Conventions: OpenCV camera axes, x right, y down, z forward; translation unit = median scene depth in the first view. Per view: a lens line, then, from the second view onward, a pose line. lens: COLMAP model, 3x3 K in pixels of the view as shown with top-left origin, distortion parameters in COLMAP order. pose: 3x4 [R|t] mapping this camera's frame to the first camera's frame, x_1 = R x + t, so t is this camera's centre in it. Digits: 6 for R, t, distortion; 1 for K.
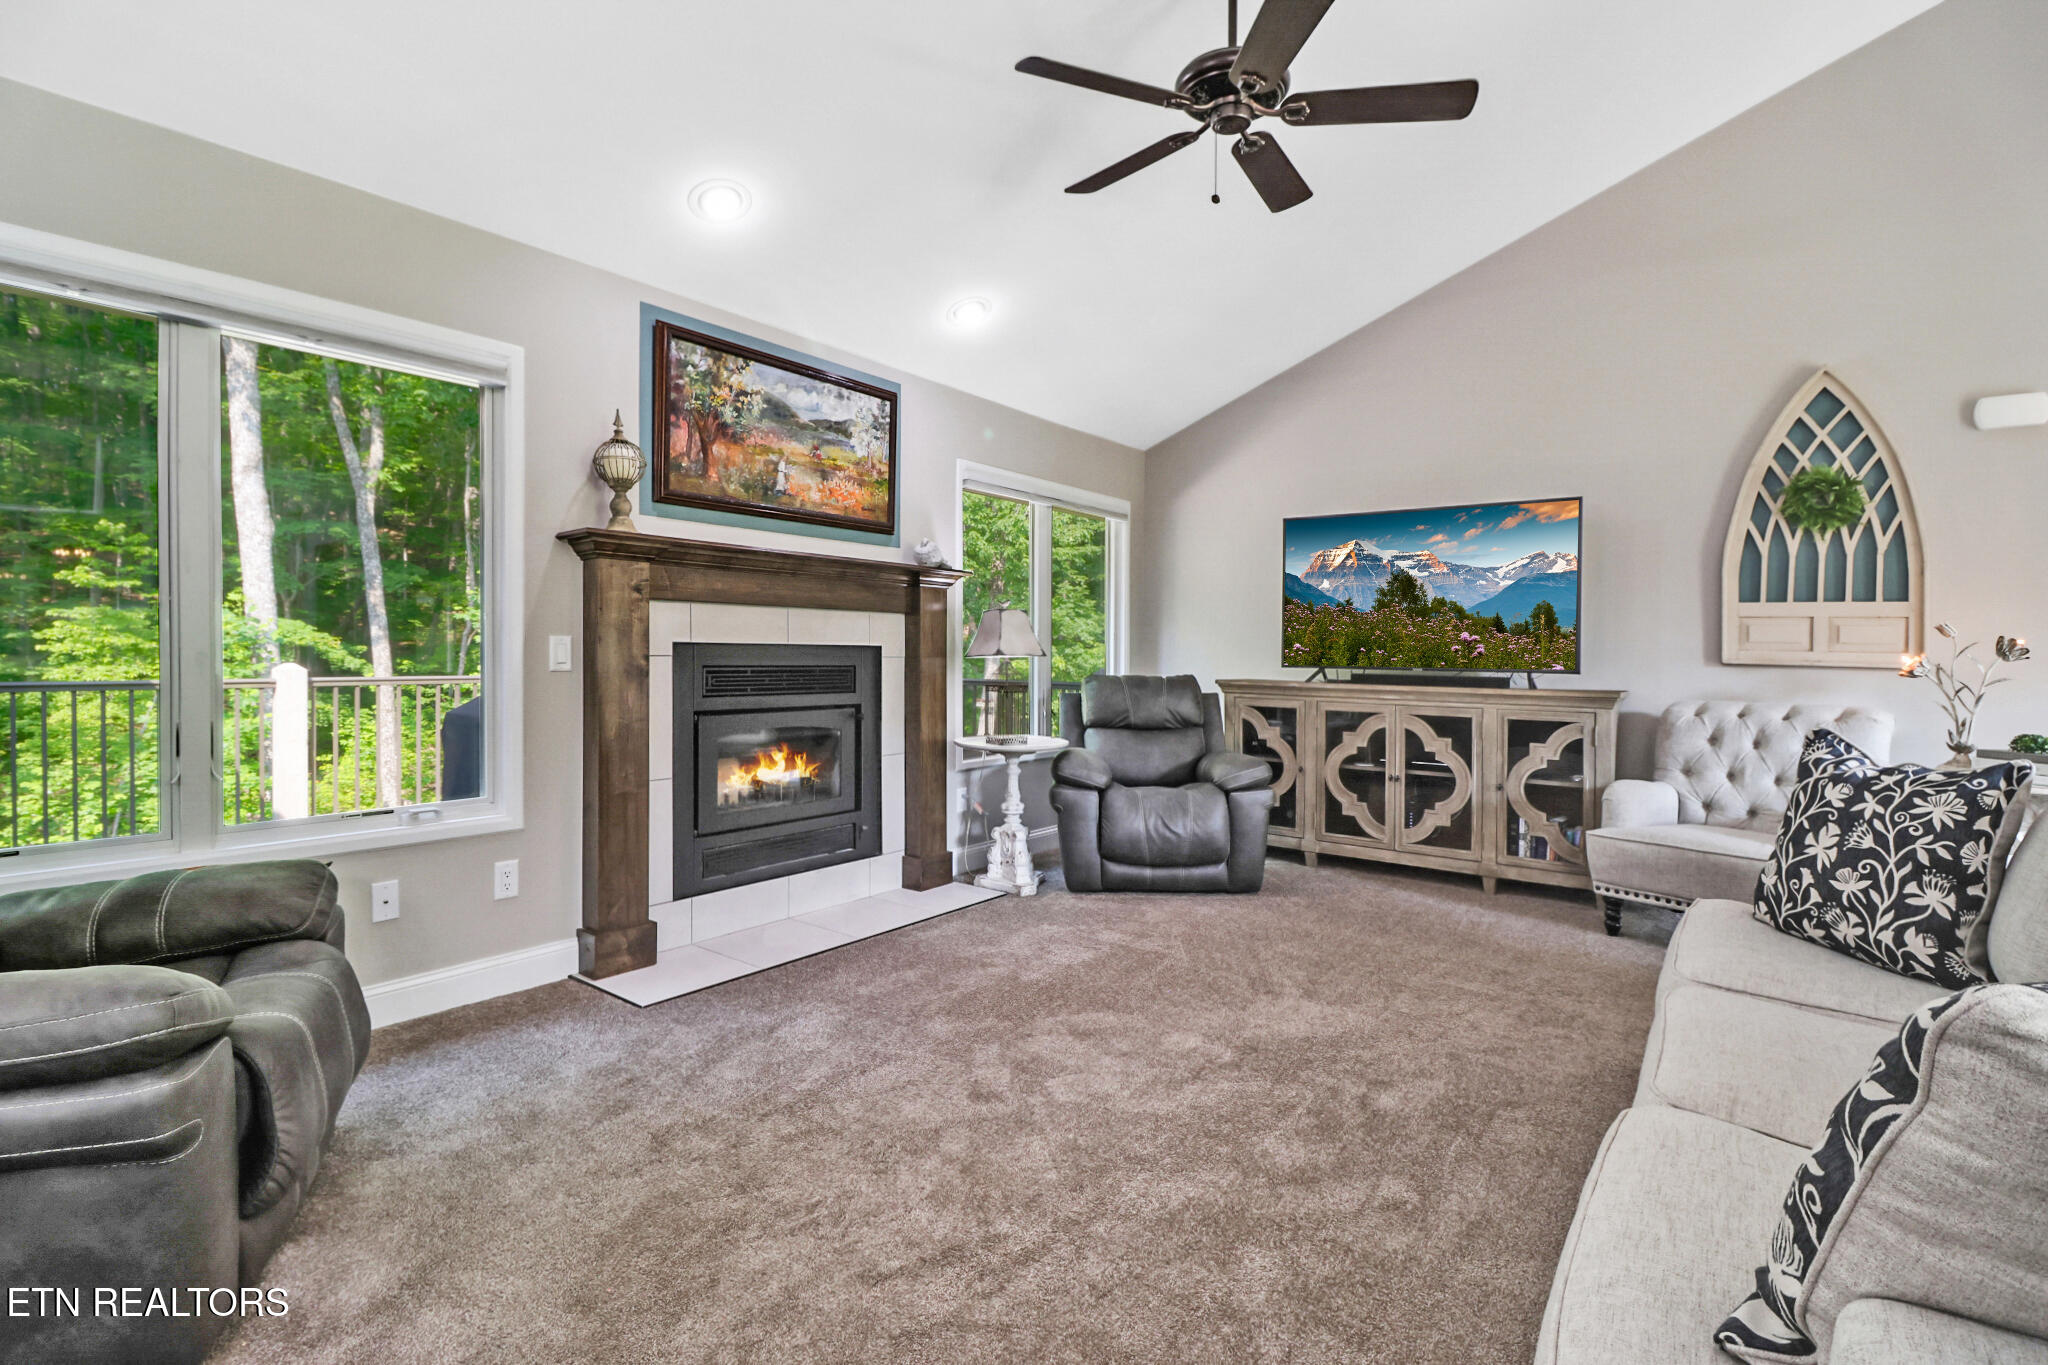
lens RADIAL K [[953.5, 0, 1029.1], [0, 953.5, 659.8], [0, 0, 1]] dist [-0.009694, -0.000216]
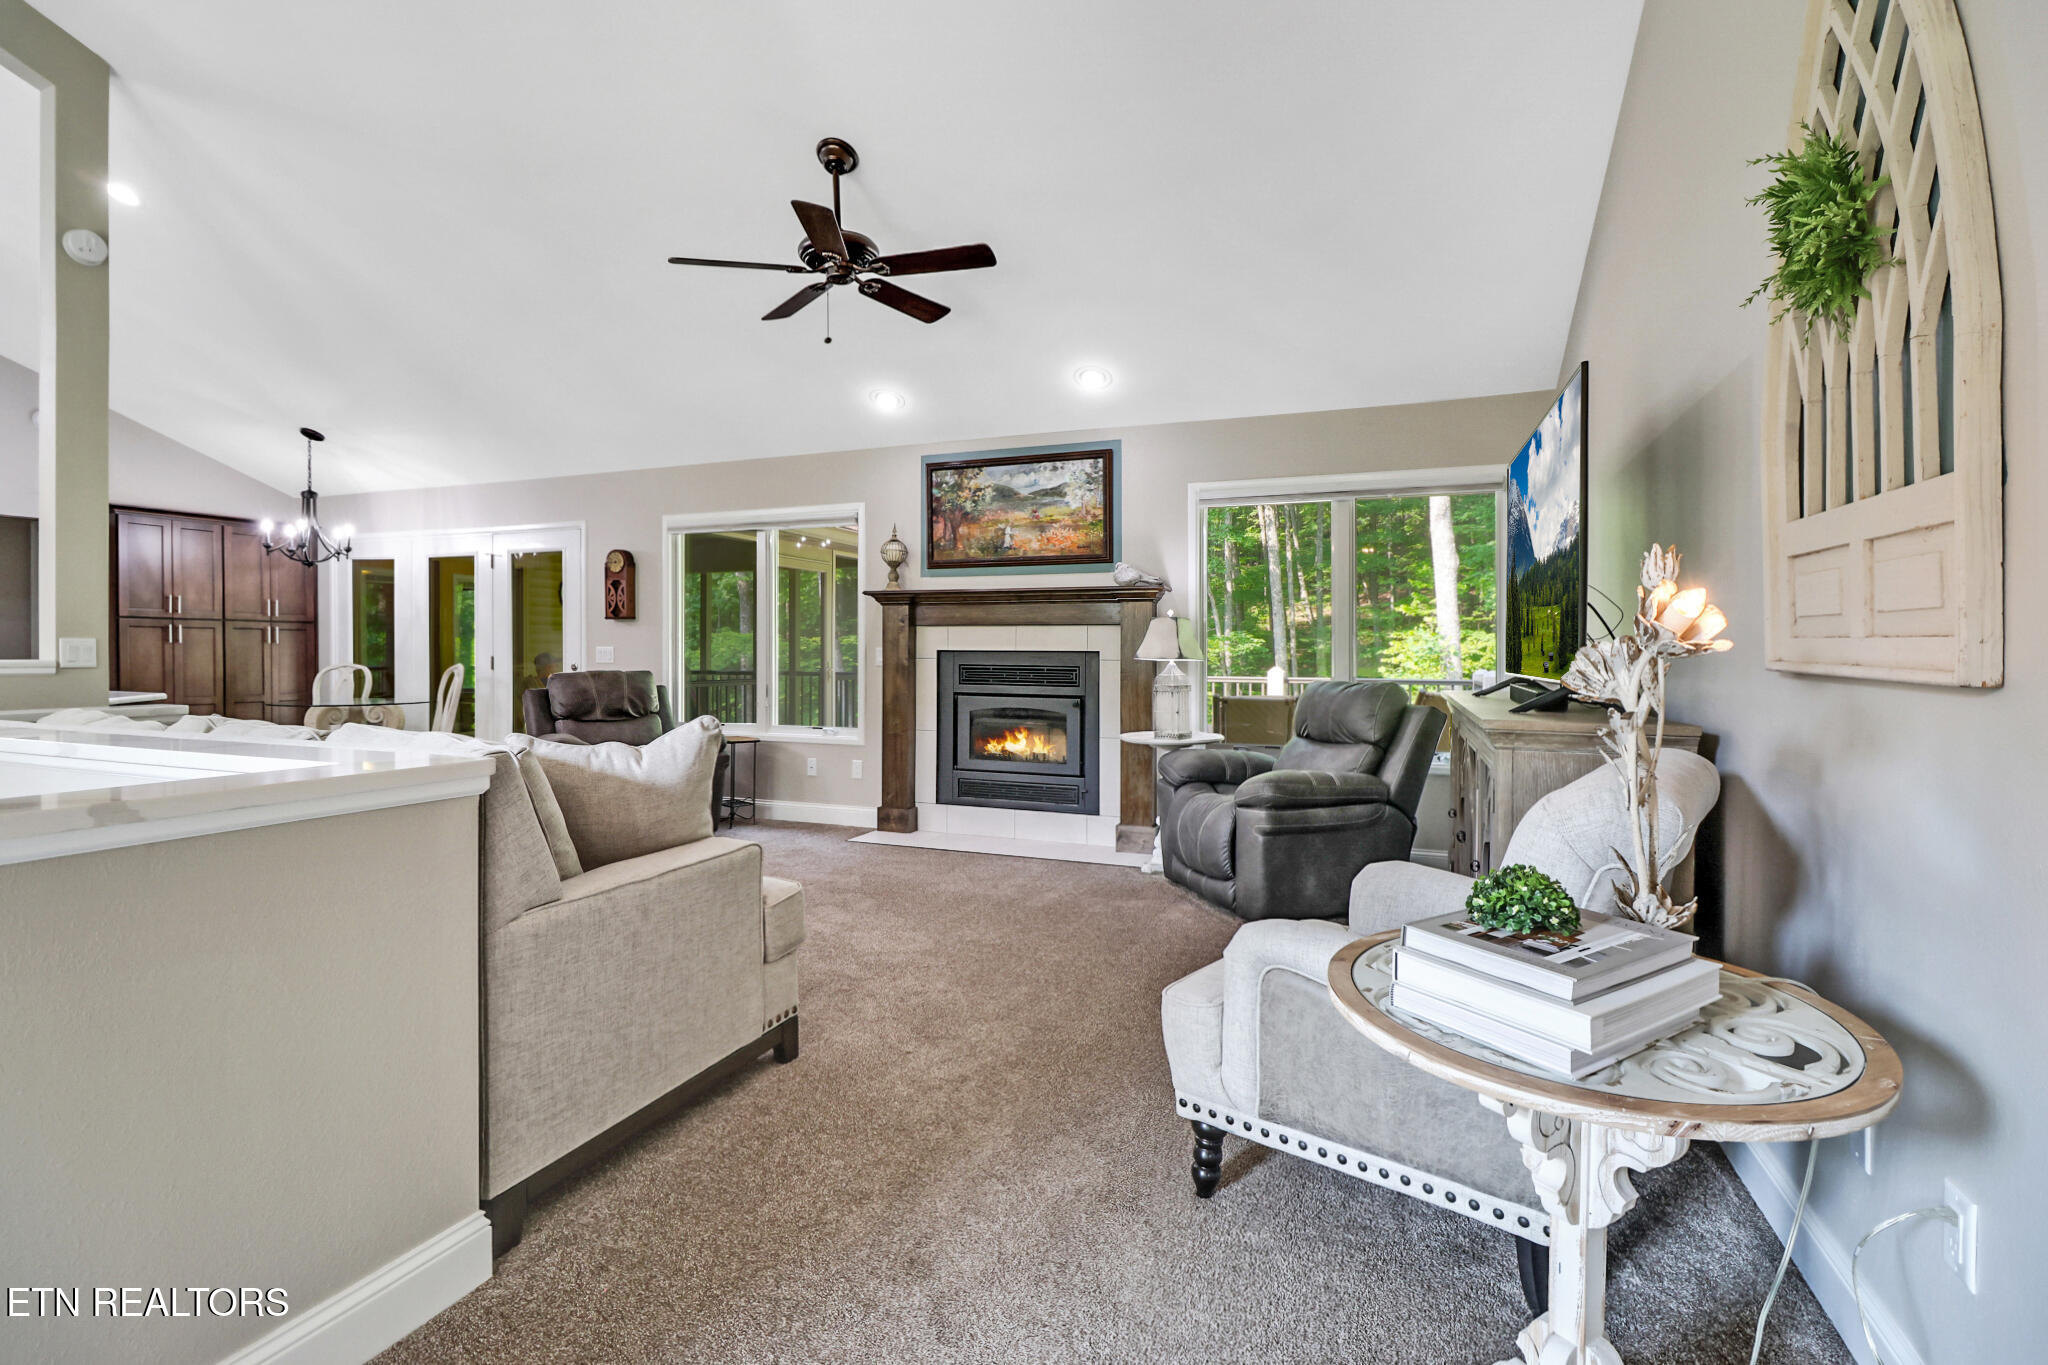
lens RADIAL K [[953.5, 0, 1029.1], [0, 953.5, 659.8], [0, 0, 1]] dist [-0.009694, -0.000216]
pose [[0.268886, -0.002848, -0.963168, 1.135496], [-0.010604, 0.999926, -0.005917, 0.006073], [0.963114, 0.011805, 0.268836, 0.615205]]
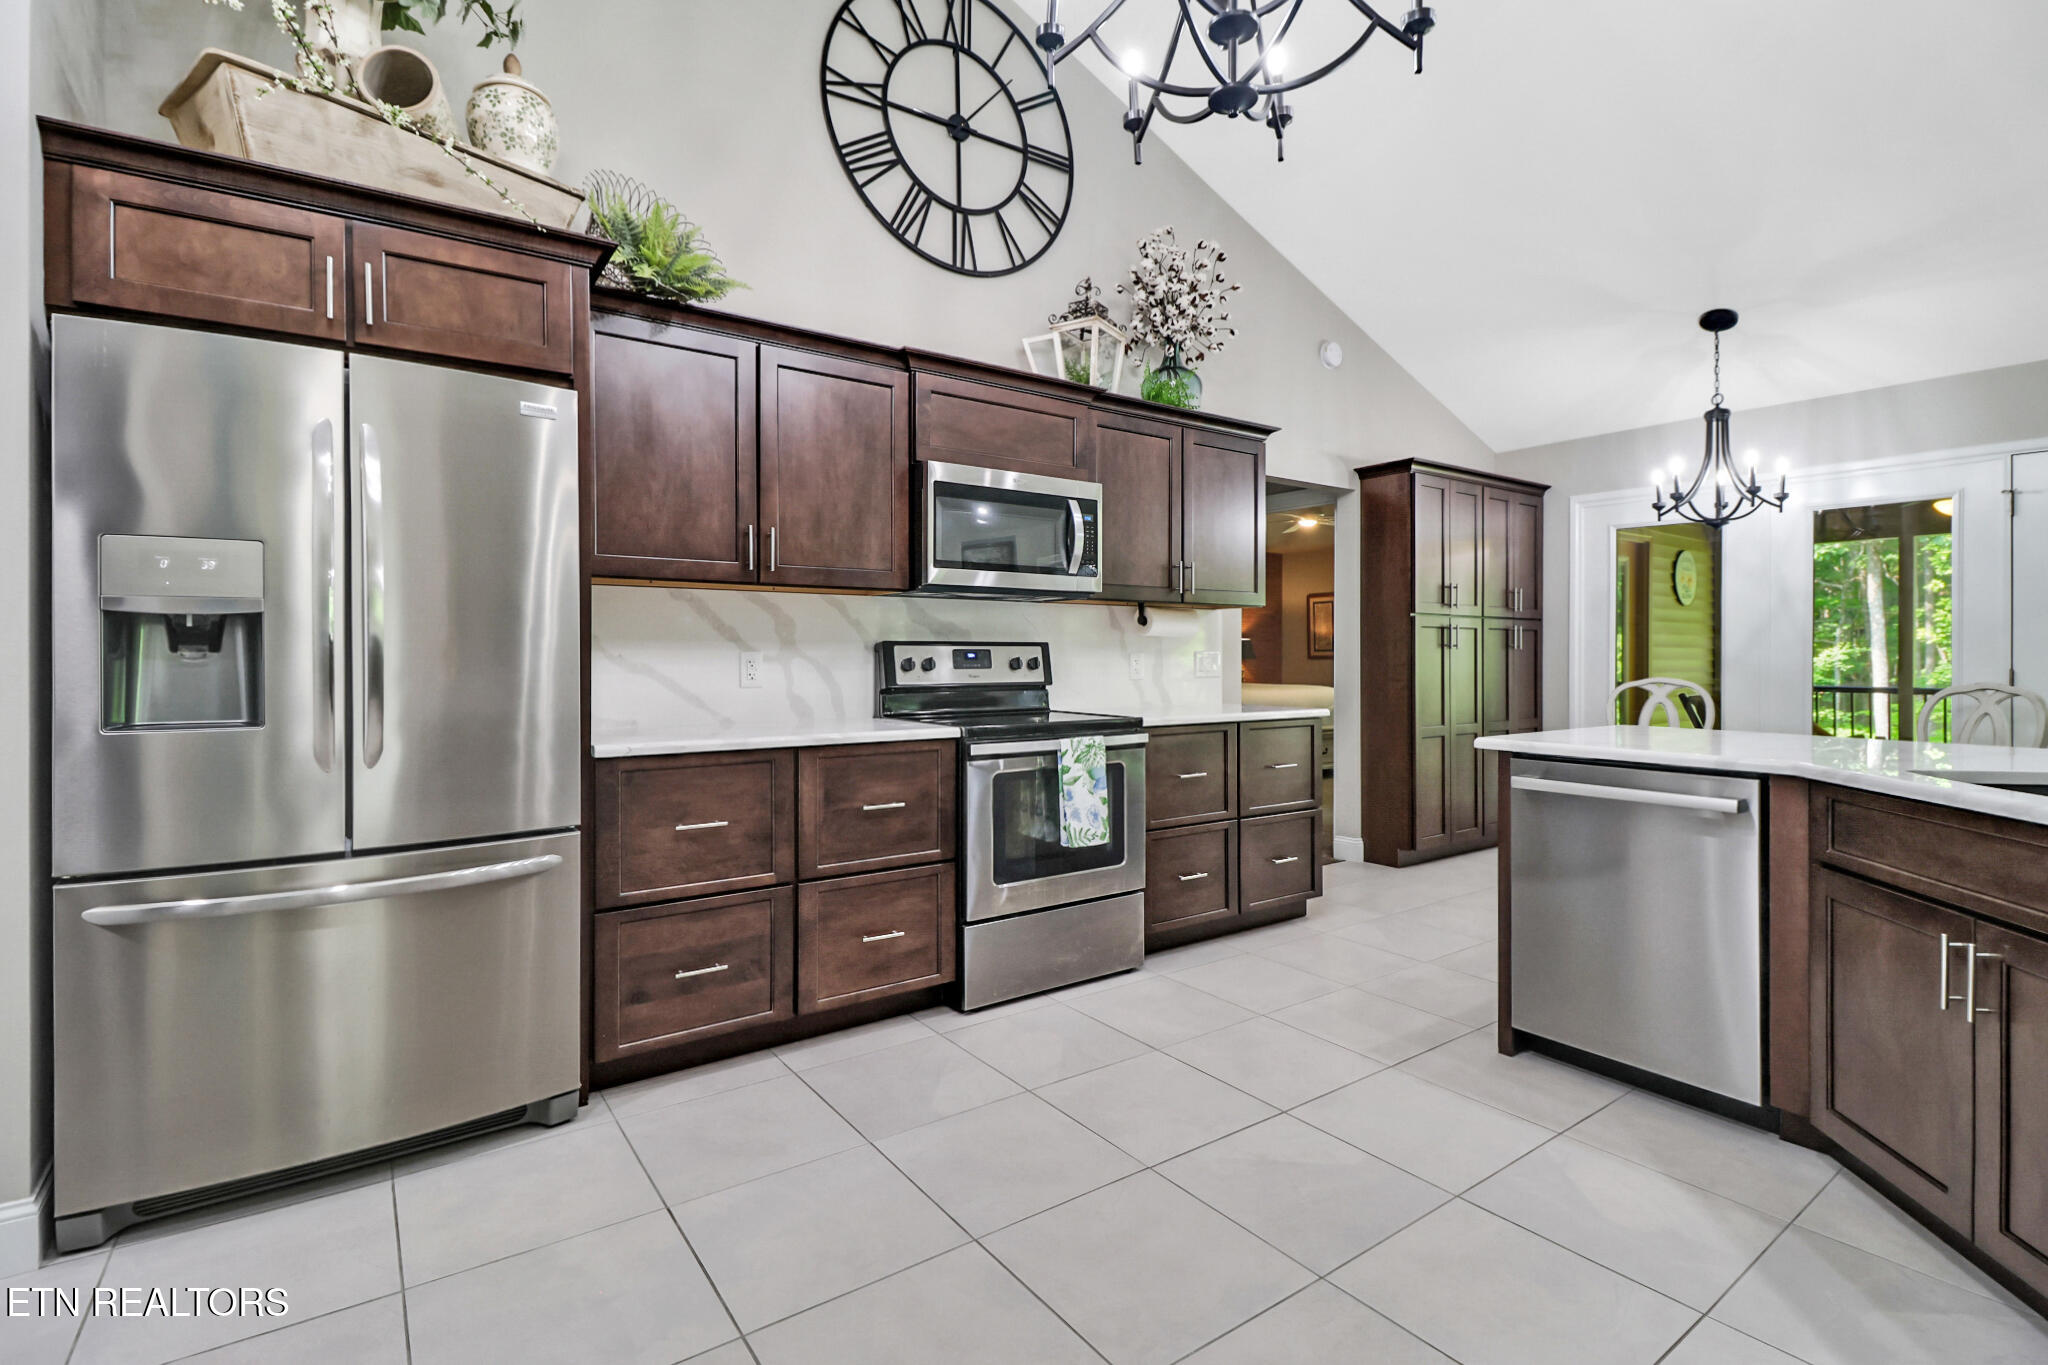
lens RADIAL K [[953.5, 0, 1029.1], [0, 953.5, 659.8], [0, 0, 1]] dist [-0.009694, -0.000216]
pose [[-0.291561, -0.007839, -0.956520, 0.389675], [-0.013262, 0.999903, -0.004152, 0.005431], [0.956460, 0.011475, -0.291637, -0.625346]]
